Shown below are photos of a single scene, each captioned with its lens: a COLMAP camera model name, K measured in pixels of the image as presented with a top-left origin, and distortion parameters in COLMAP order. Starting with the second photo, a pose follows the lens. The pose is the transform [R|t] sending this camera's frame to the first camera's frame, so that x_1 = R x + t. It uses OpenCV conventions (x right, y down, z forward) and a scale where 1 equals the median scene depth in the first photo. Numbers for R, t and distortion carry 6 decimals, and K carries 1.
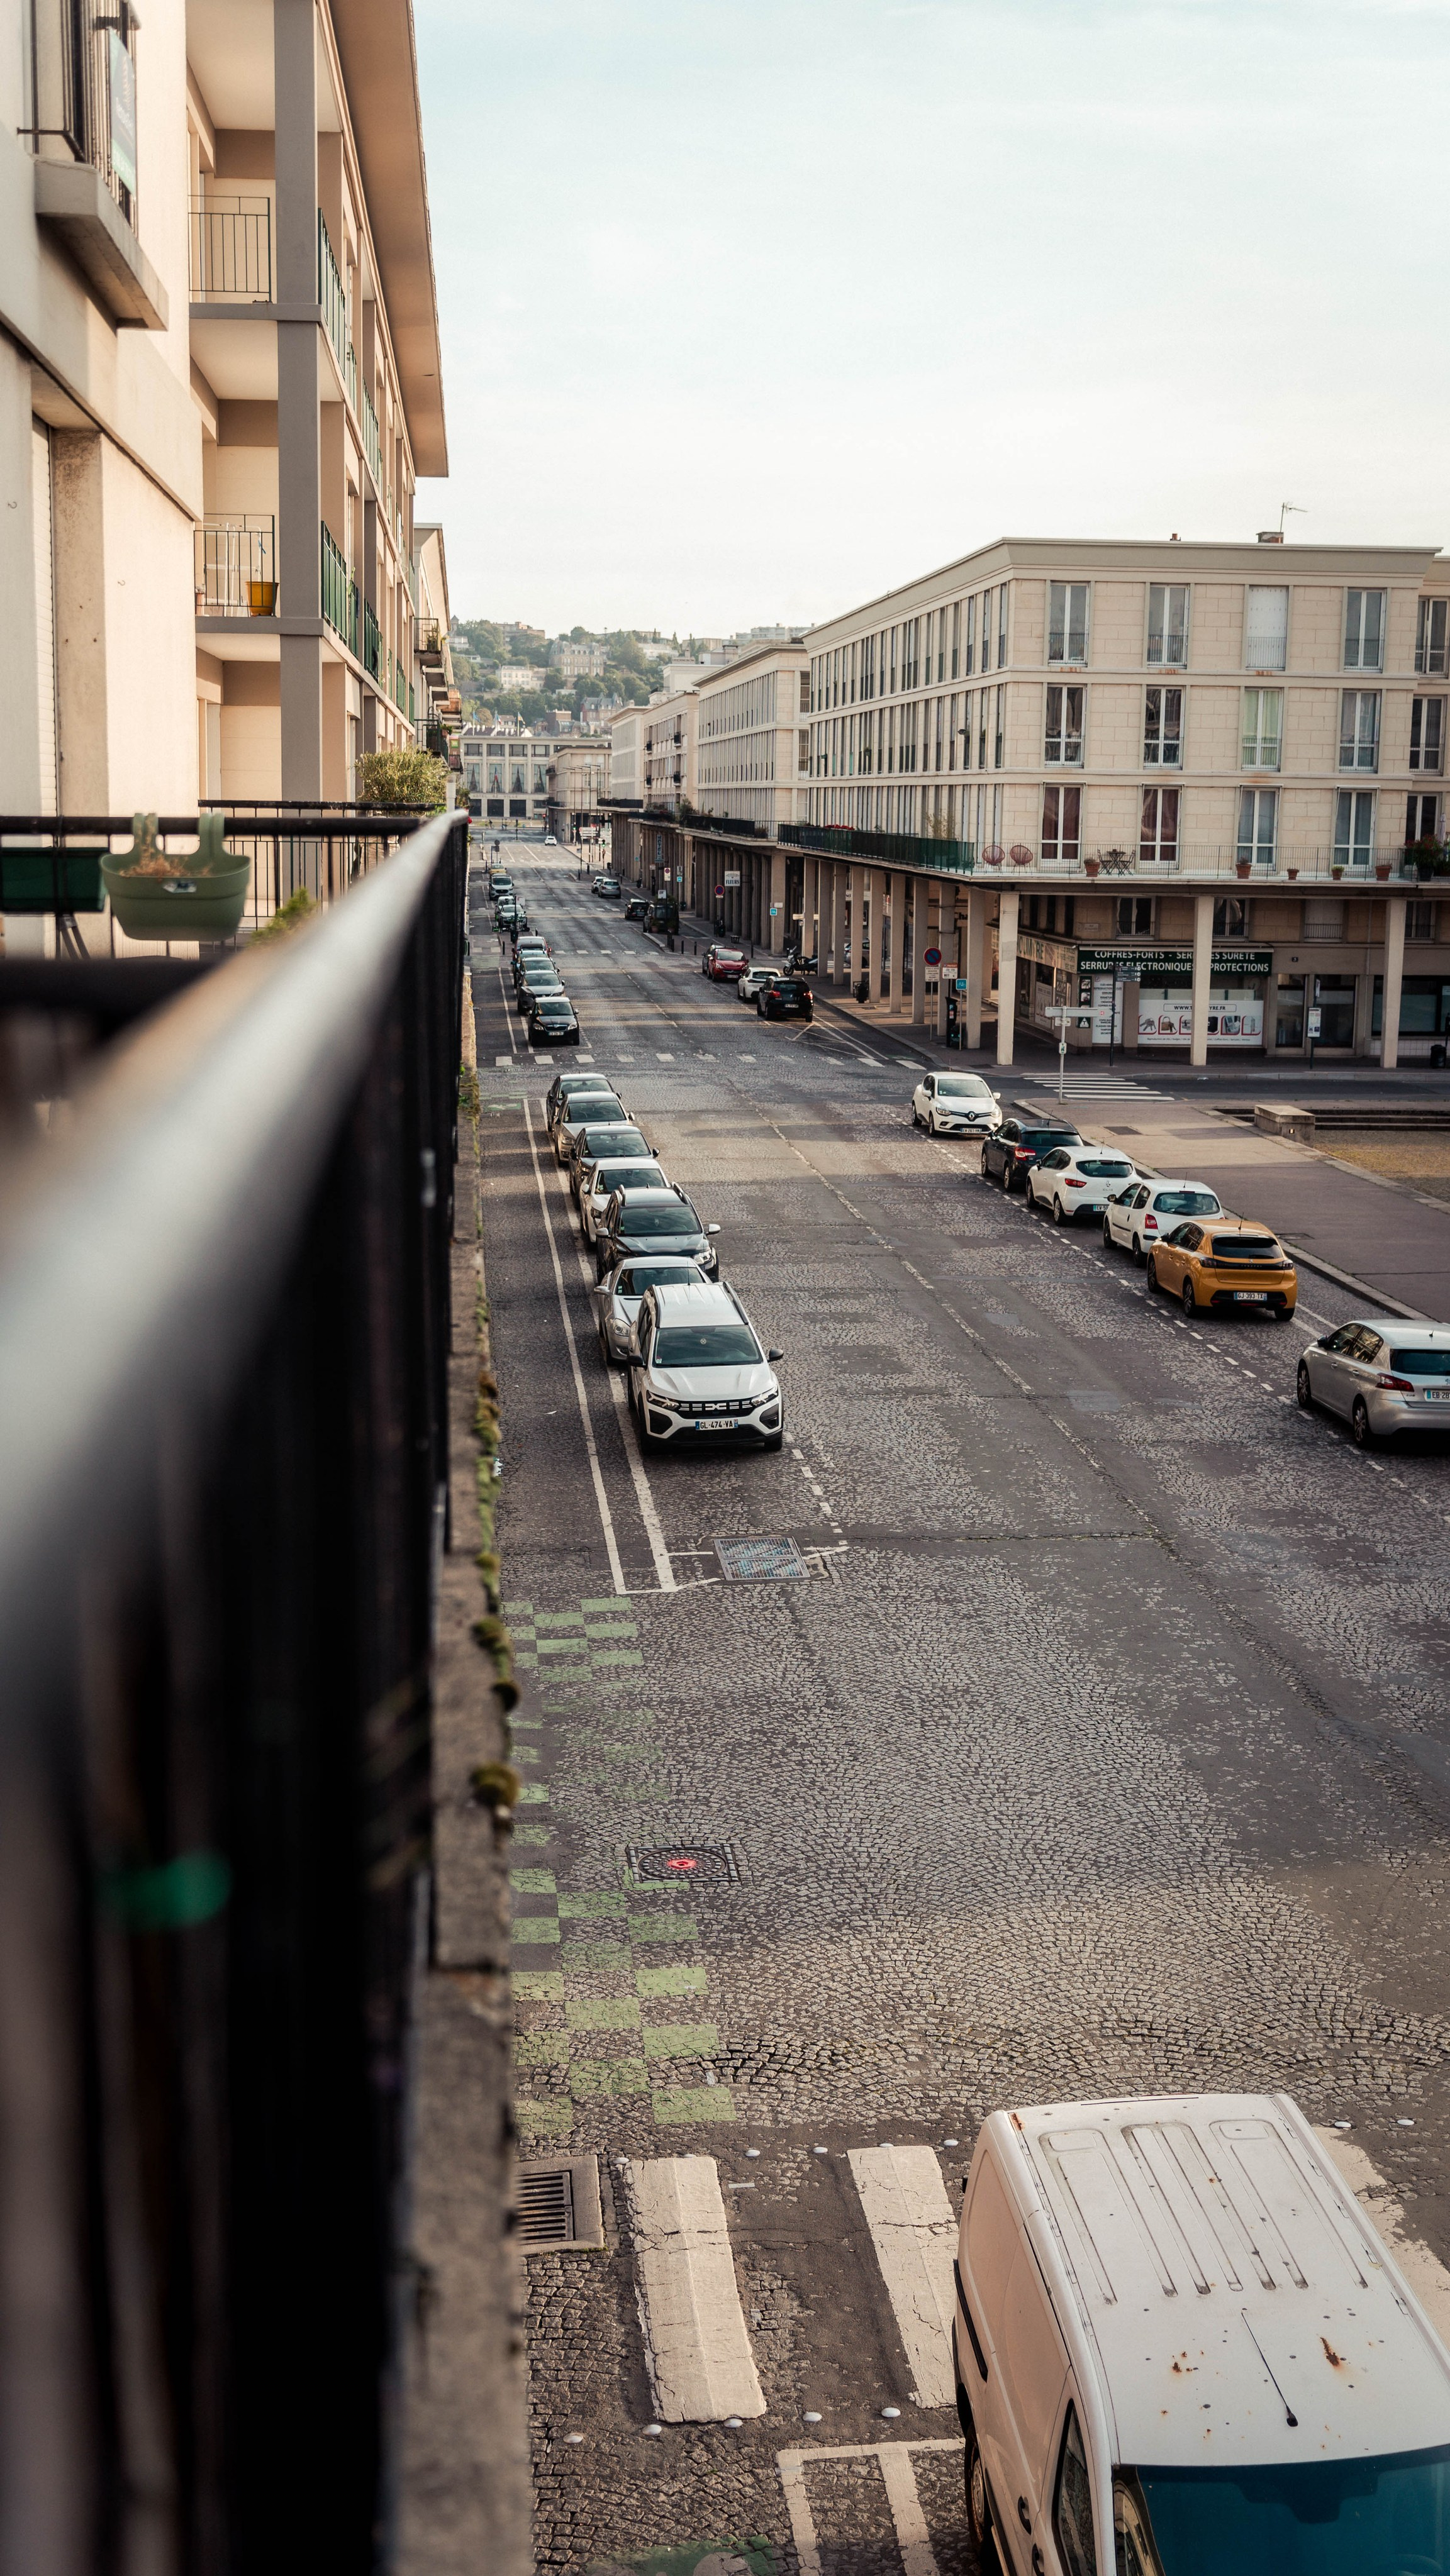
lens RADIAL K [[3063.6, 0, 717.2], [0, 3063.6, 1309.2], [0, 0, 1]] dist [-0.003925, 0.000000]
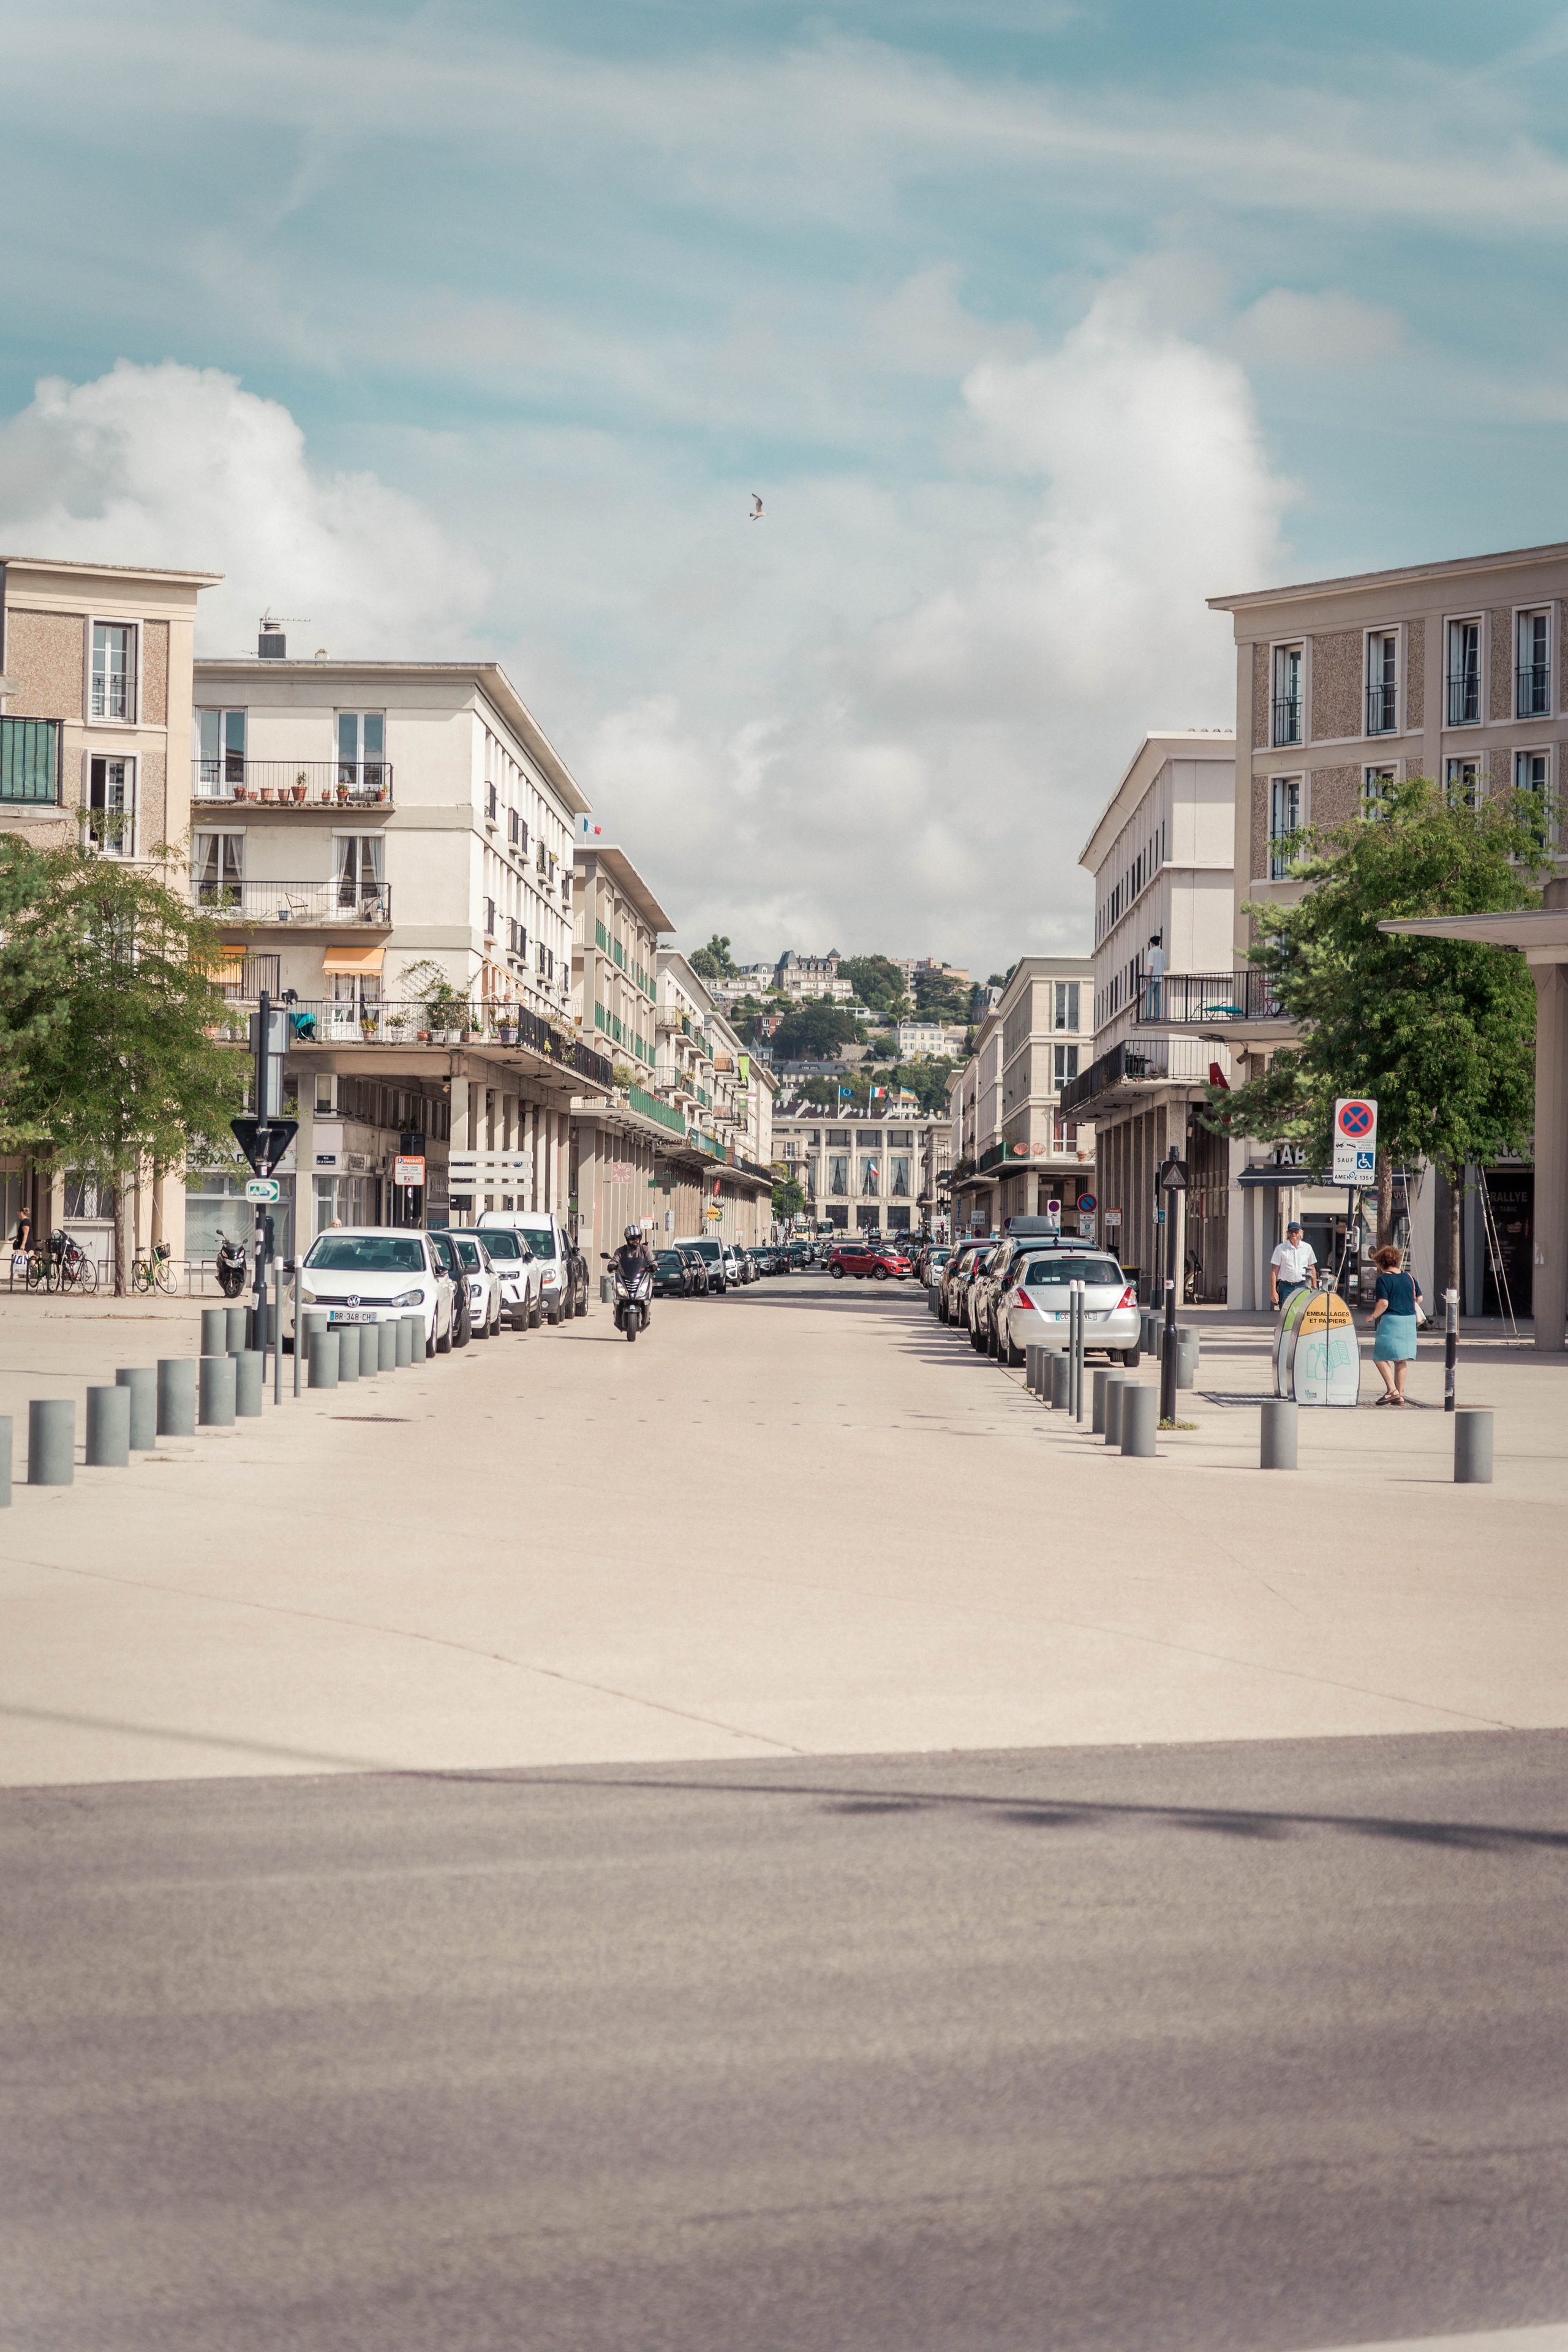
lens RADIAL K [[5151.9, 0, 784.4], [0, 5151.9, 1177.6], [0, 0, 1]] dist [0.009481, 0.000000]
pose [[0.995172, -0.002100, -0.098127, 0.278291], [-0.015163, 0.984478, -0.174852, 0.405649], [0.096971, 0.175496, 0.979693, -1.967596]]
